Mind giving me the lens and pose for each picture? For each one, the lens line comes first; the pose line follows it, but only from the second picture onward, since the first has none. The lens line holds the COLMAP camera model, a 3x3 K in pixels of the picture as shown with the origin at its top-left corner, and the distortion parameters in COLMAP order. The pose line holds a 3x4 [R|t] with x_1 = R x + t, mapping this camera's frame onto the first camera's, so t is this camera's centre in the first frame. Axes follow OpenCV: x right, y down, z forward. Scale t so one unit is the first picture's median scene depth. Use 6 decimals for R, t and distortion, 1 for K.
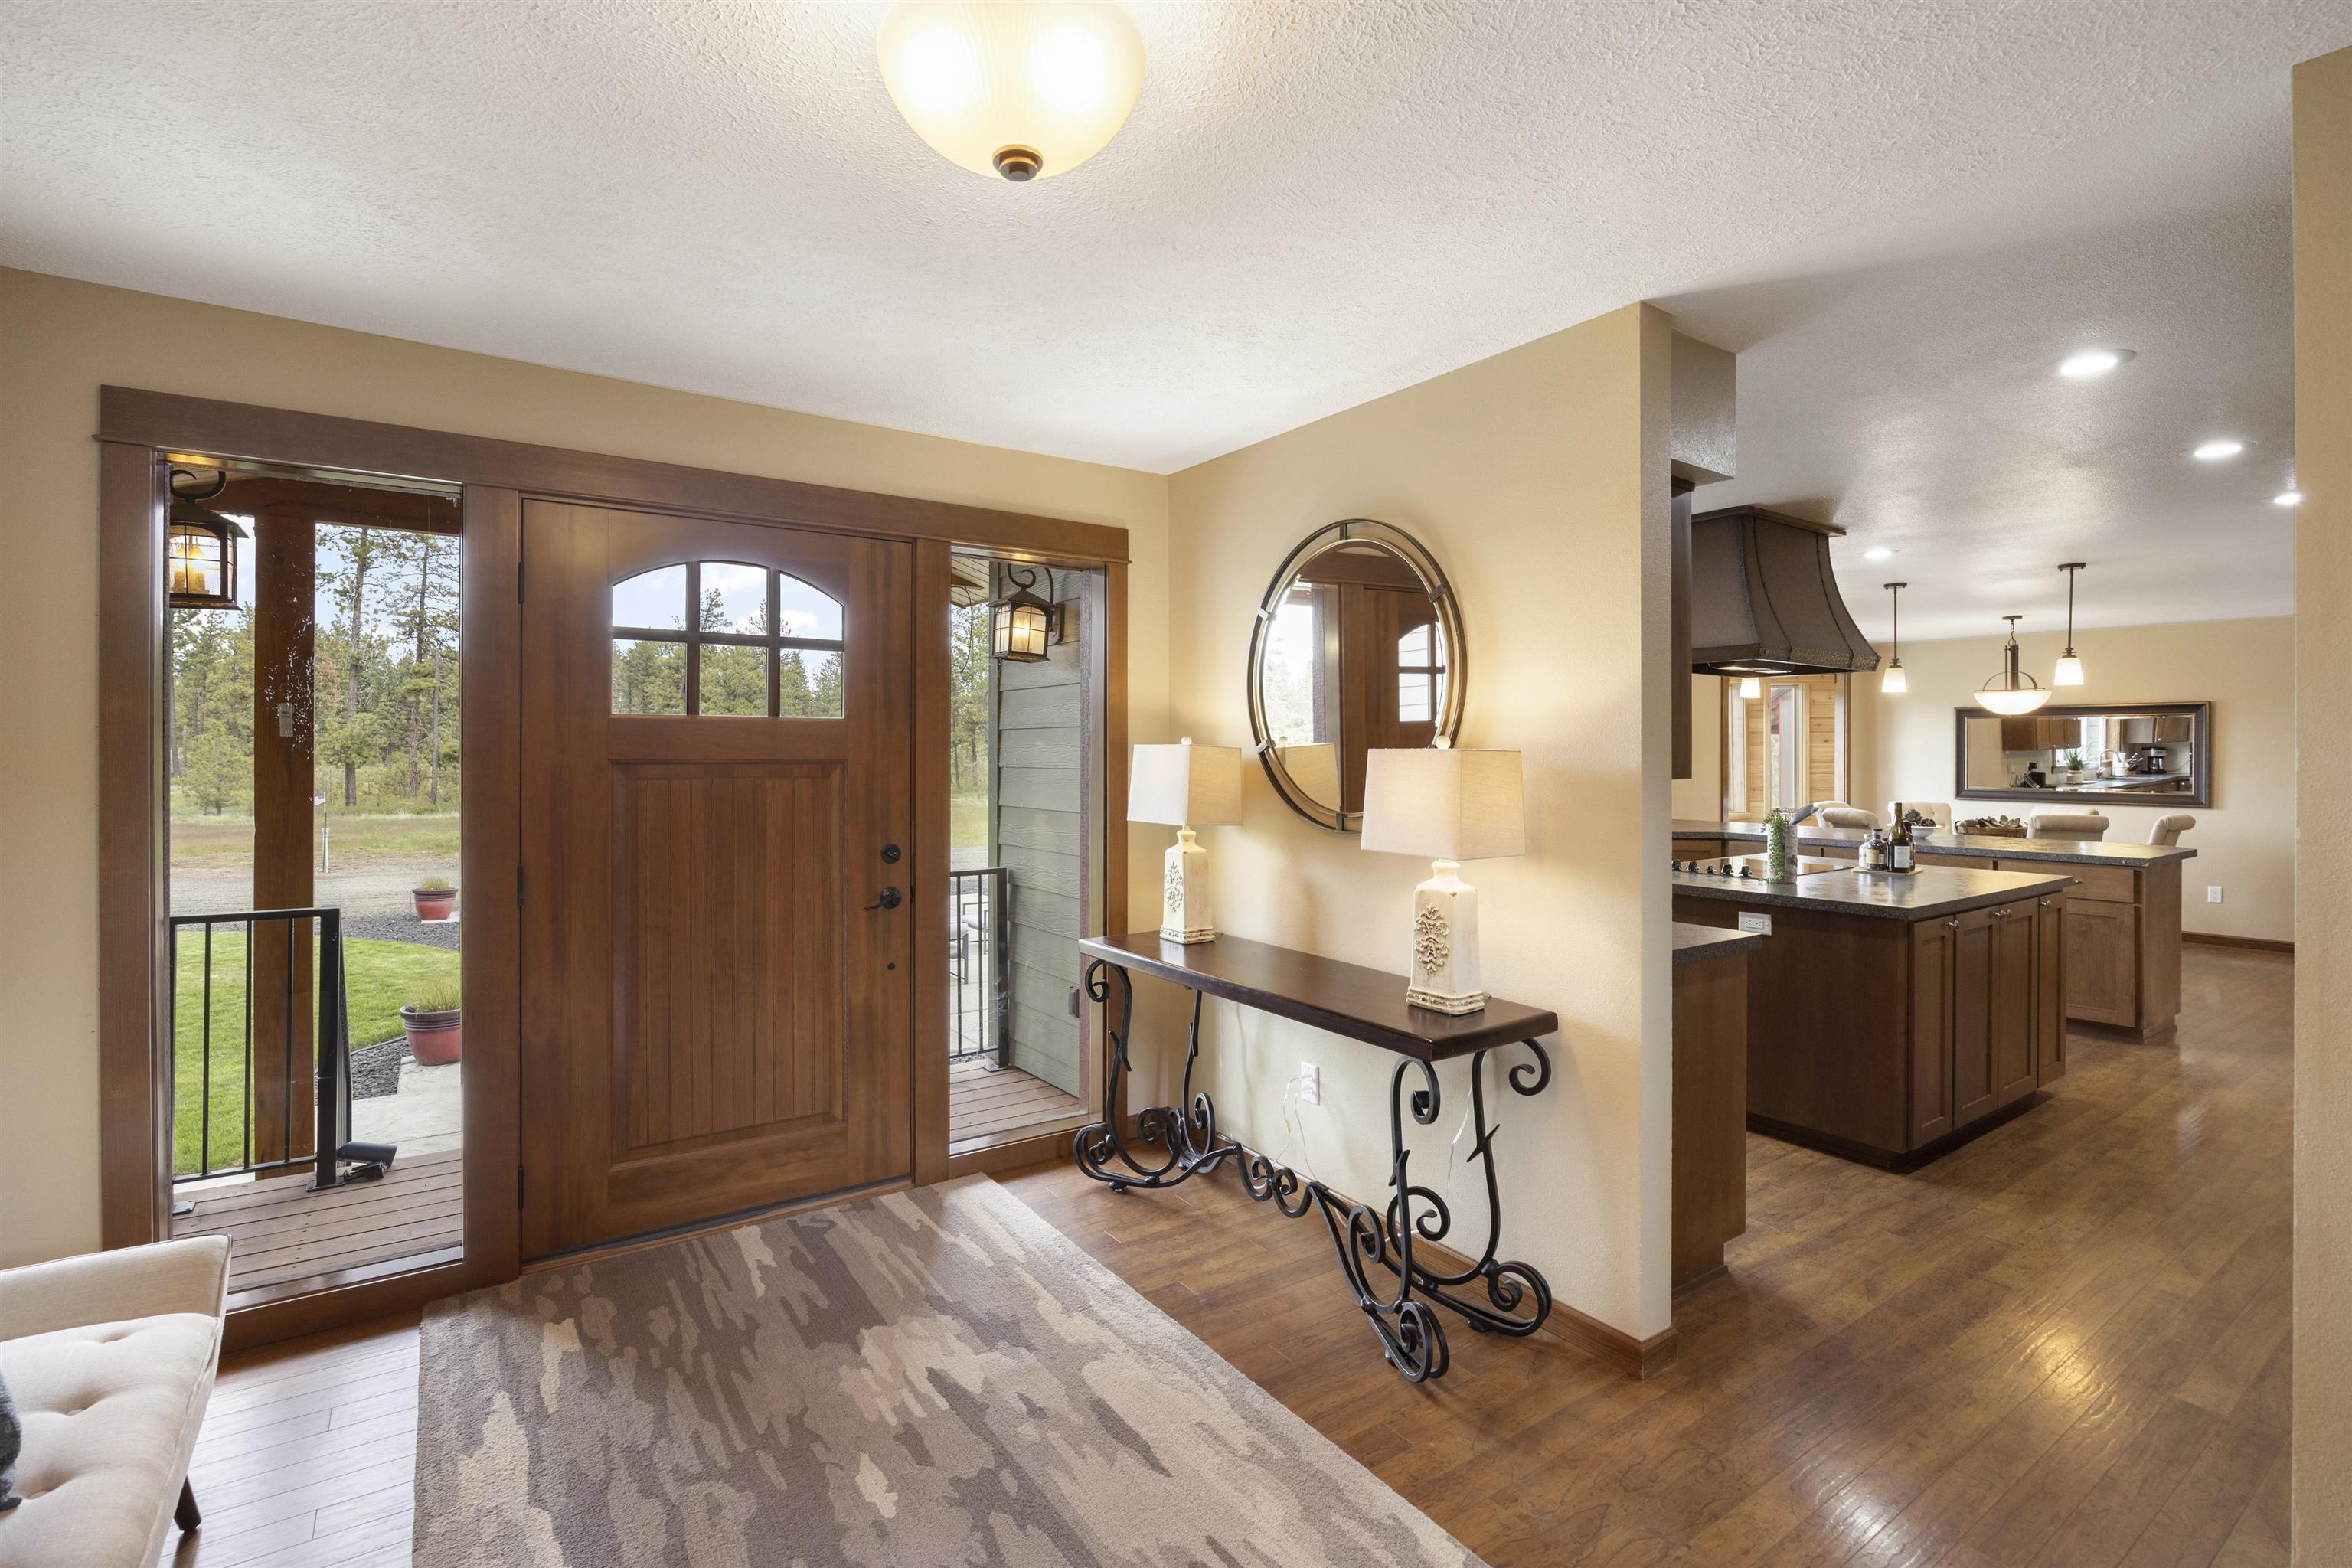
lens RADIAL K [[1079.7, 0, 1197.1], [0, 1079.7, 764.3], [0, 0, 1]] dist [-0.010422, 0.000256]
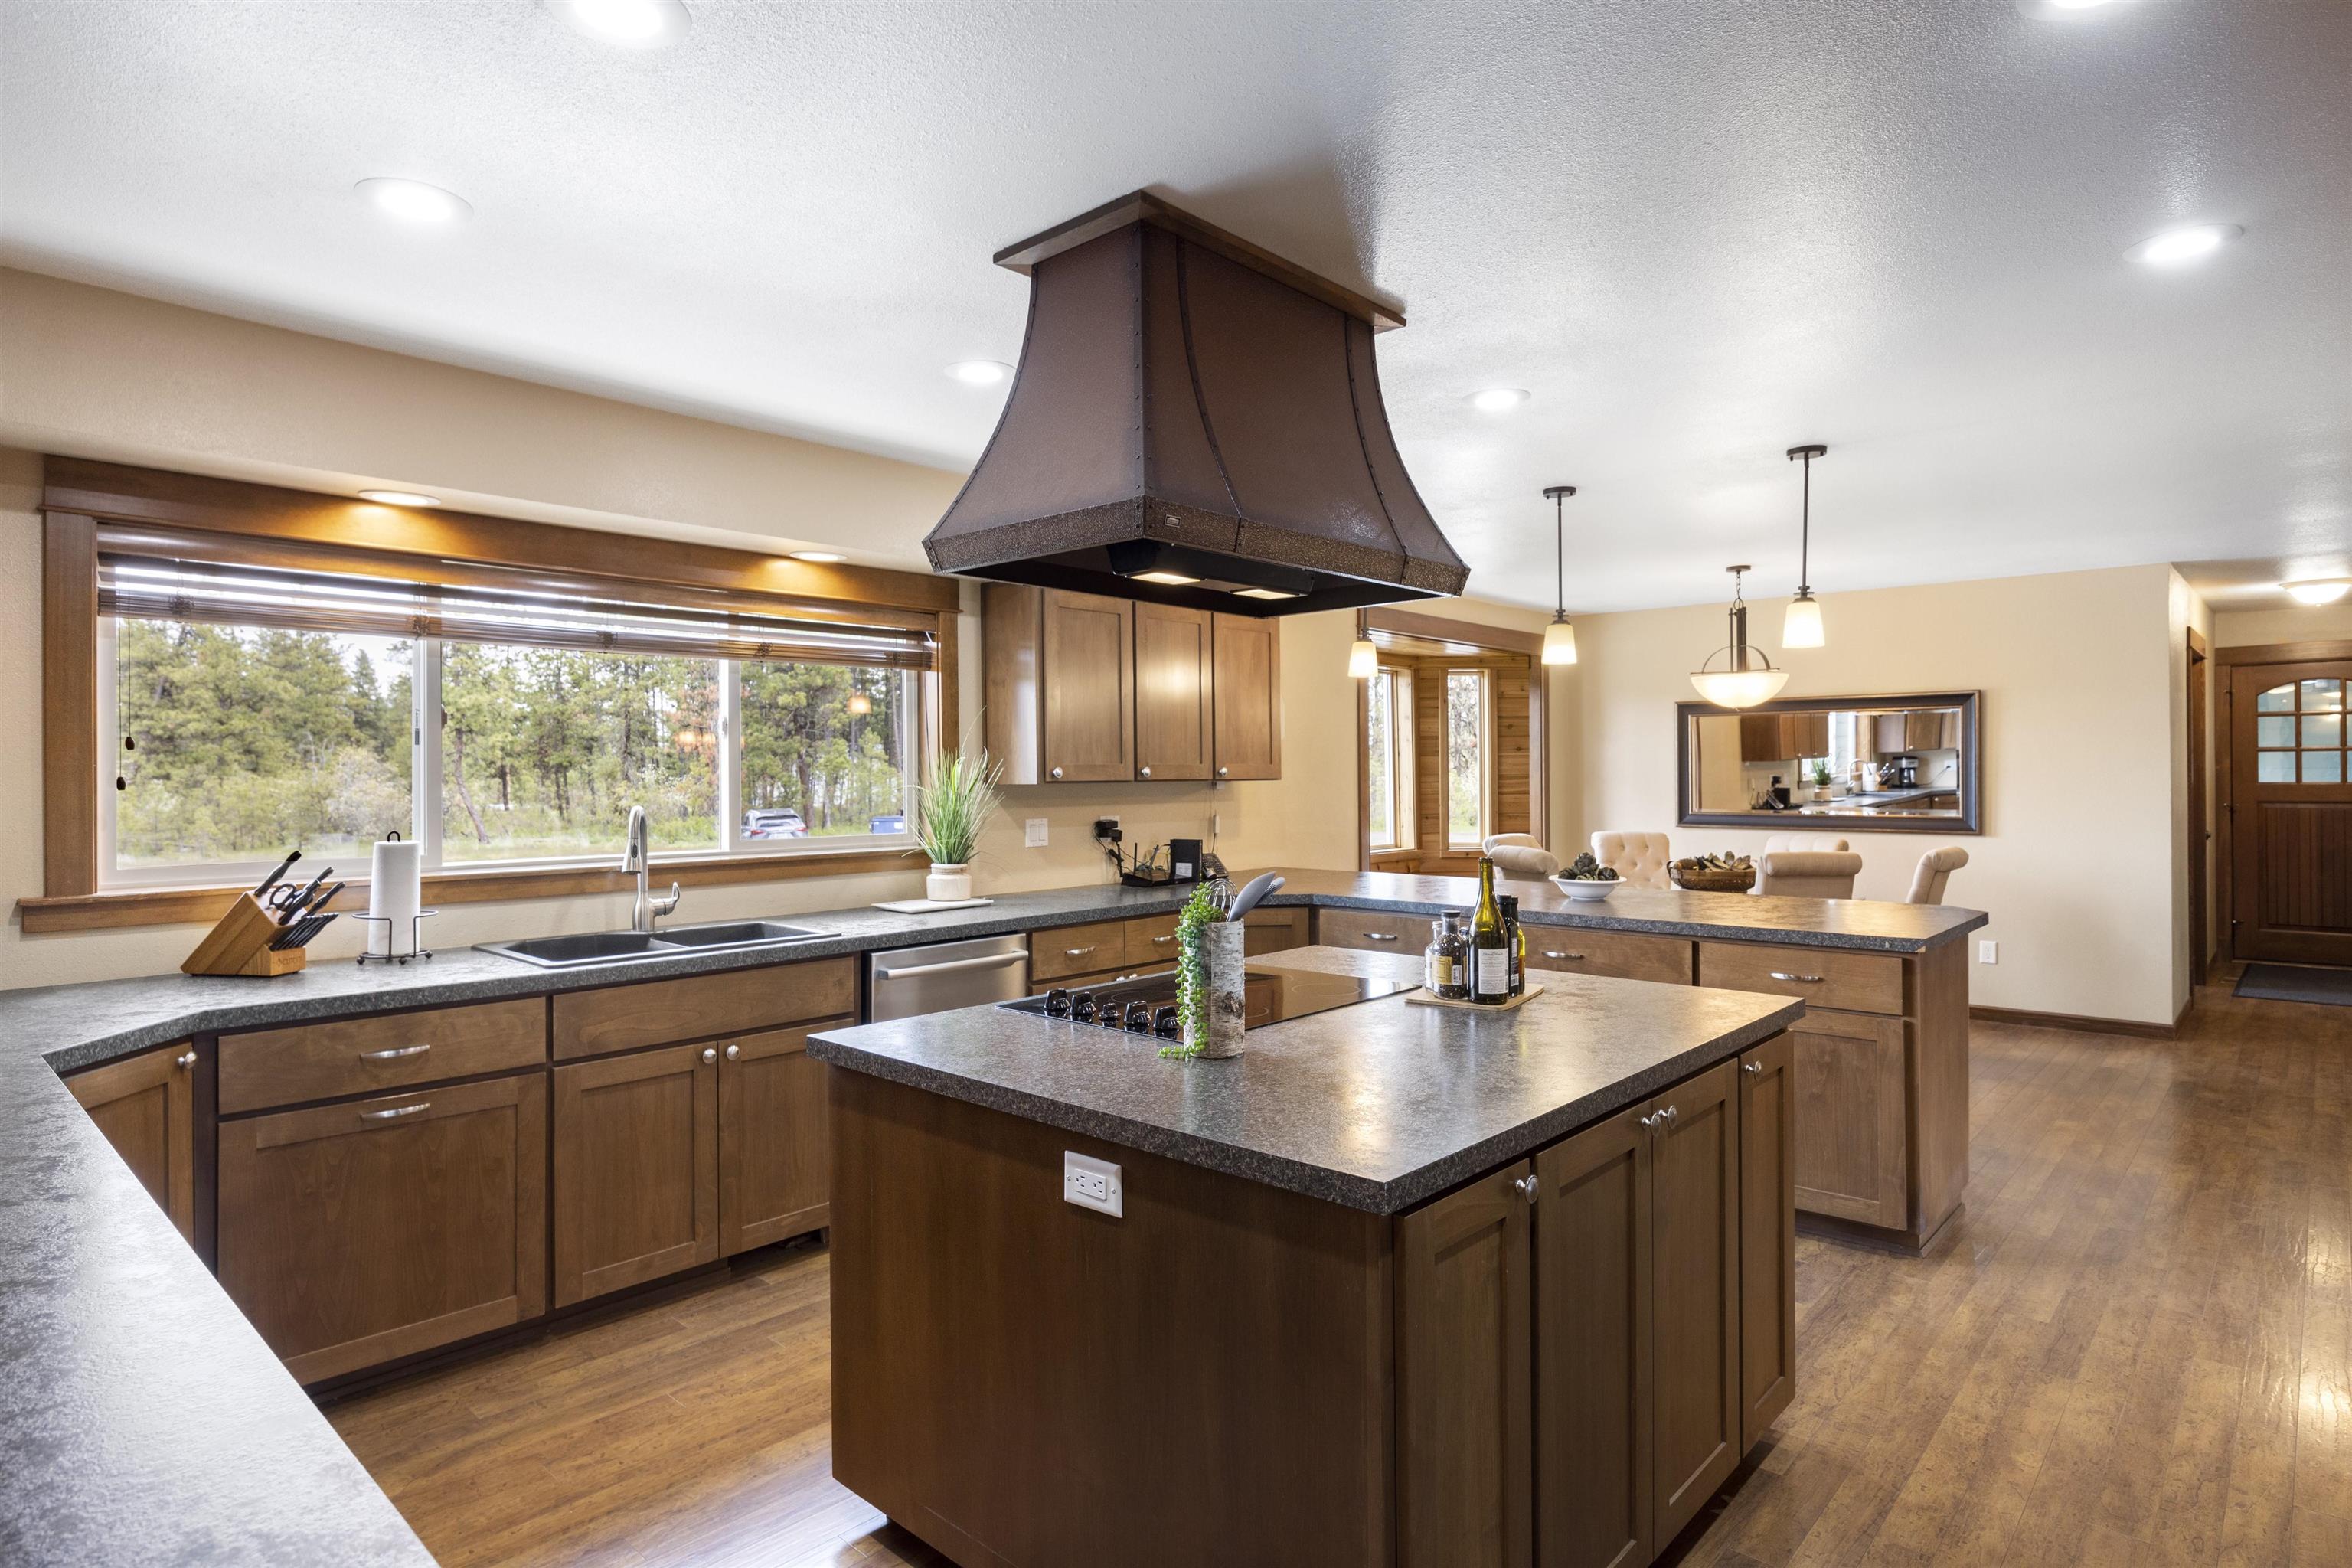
lens RADIAL K [[1247.1, 0, 1184.7], [0, 1247.1, 792.0], [0, 0, 1]] dist [-0.007440, 0.002088]
pose [[0.978156, -0.012382, 0.207503, 0.244320], [0.011569, 0.999920, 0.005129, 0.000494], [-0.207550, -0.002617, 0.978221, 0.289661]]
